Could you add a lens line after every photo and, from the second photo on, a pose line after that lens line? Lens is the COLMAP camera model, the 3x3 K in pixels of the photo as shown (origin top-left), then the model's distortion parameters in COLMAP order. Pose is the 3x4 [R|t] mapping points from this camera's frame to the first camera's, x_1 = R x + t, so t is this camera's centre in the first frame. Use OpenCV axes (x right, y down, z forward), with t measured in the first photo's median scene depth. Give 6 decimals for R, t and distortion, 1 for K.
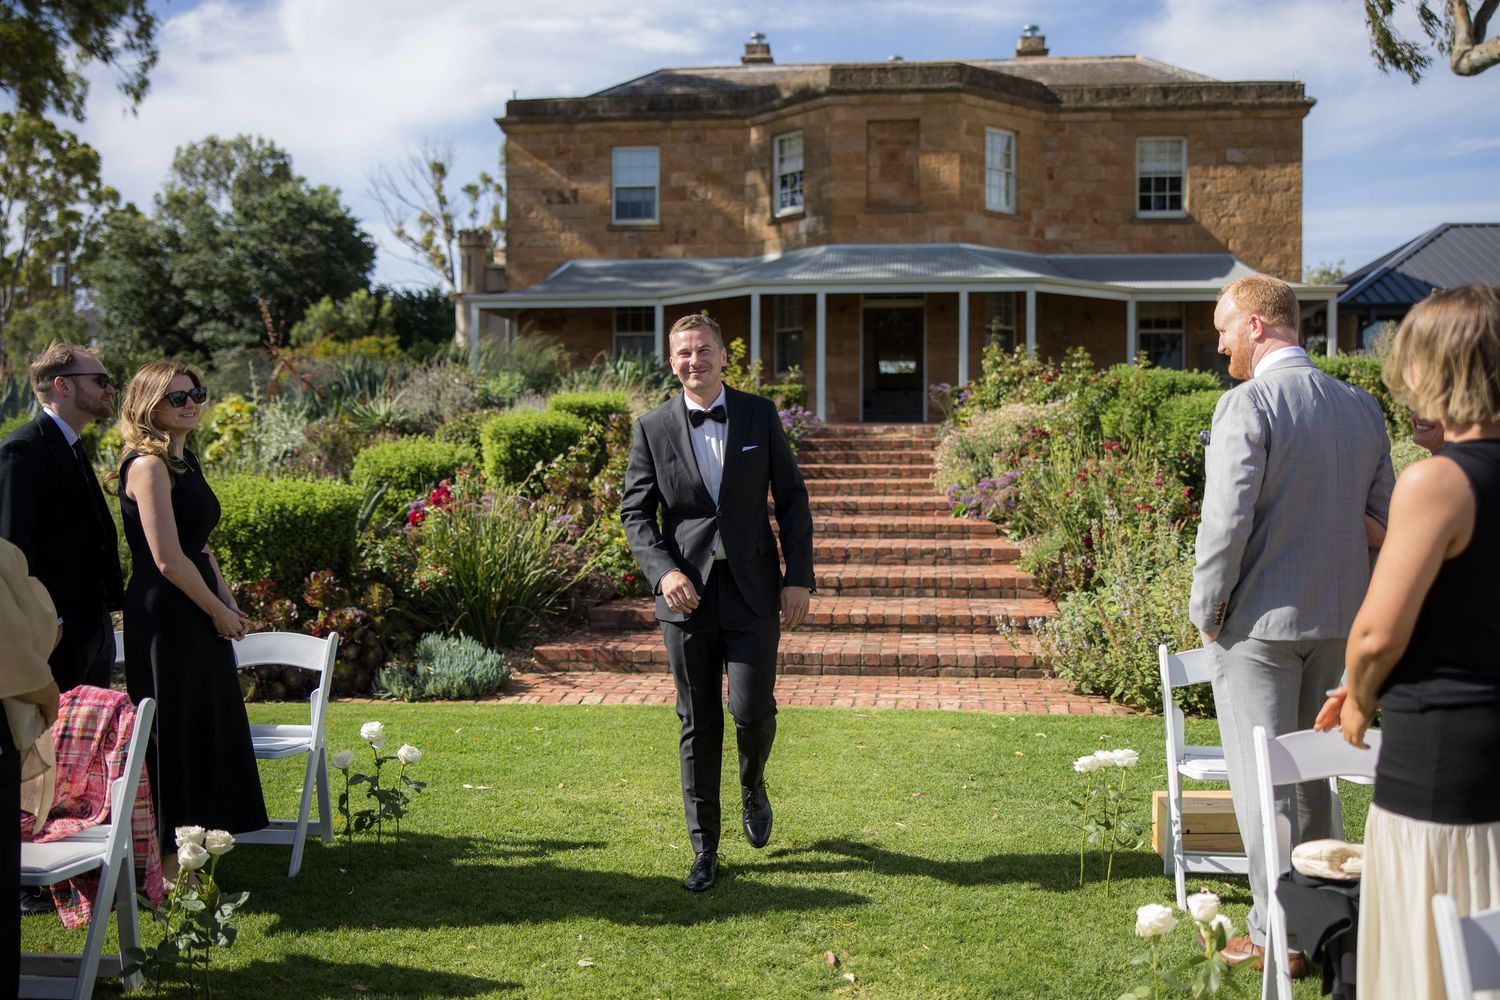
lens RADIAL K [[1467.9, 0, 715.8], [0, 1467.9, 480.5], [0, 0, 1]] dist [-0.013450, 0.033219]
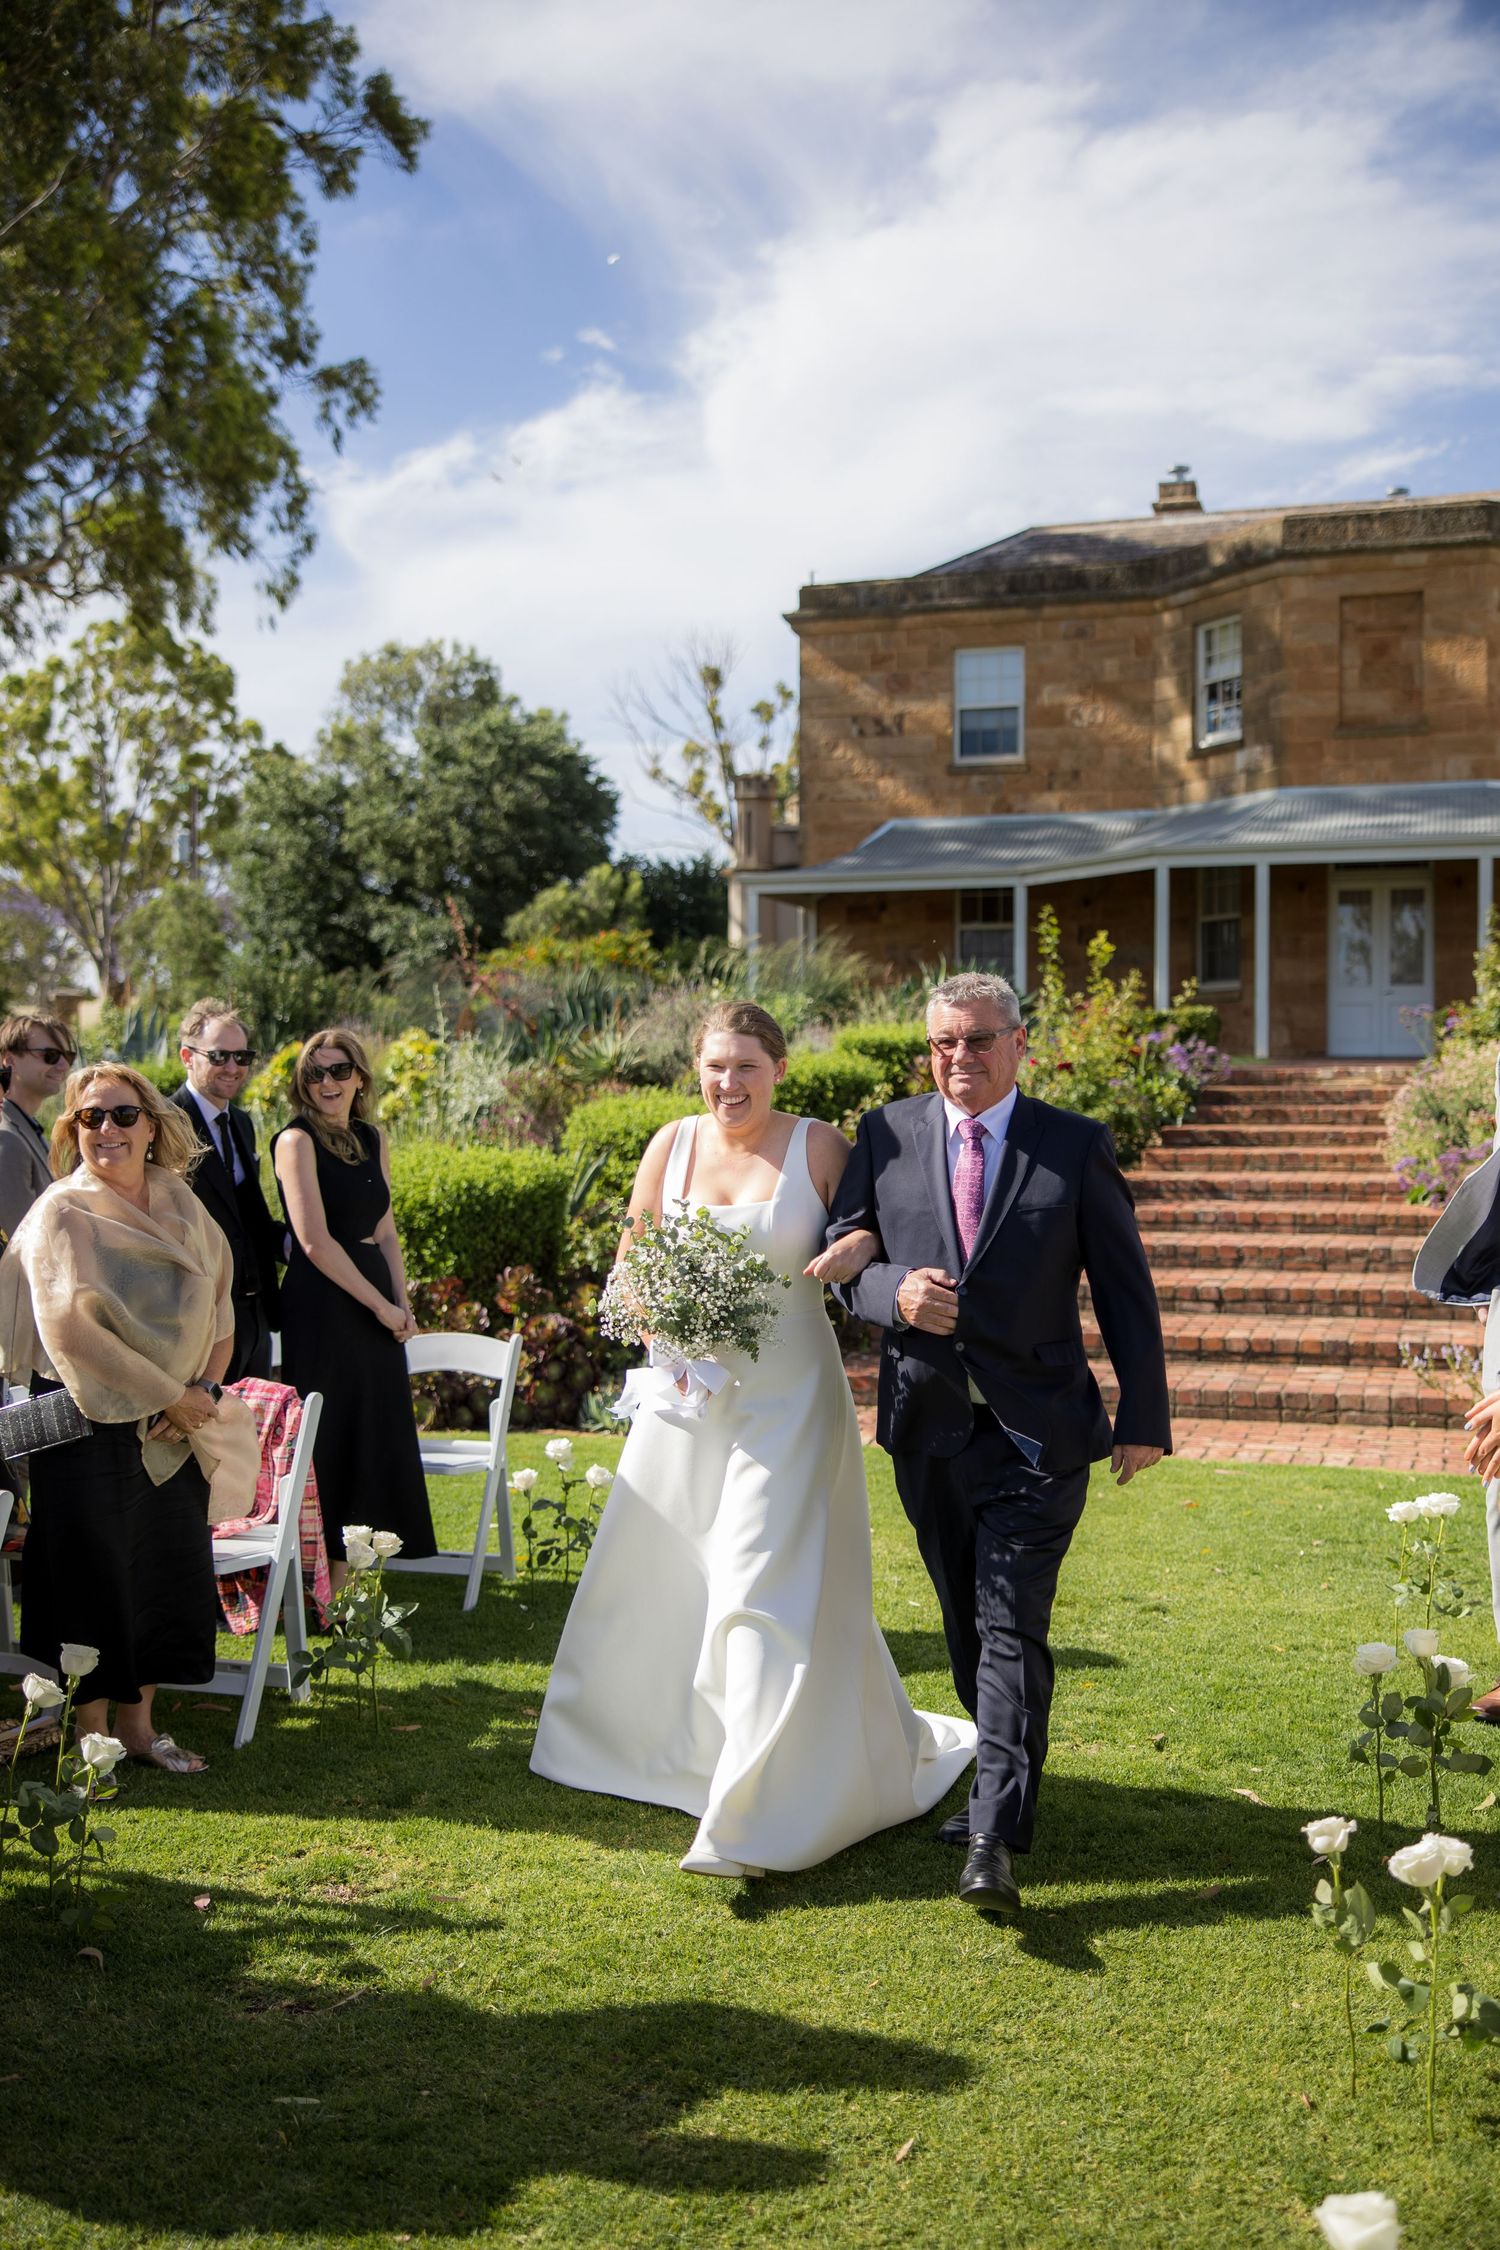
lens RADIAL K [[2466.2, 0, 668.2], [0, 2466.2, 1128.7], [0, 0, 1]] dist [-0.062732, 0.554656]
pose [[0.976079, 0.001844, -0.217406, 0.049011], [-0.002288, 0.999996, -0.001791, -0.005018], [0.217402, 0.002246, 0.976080, -0.136684]]
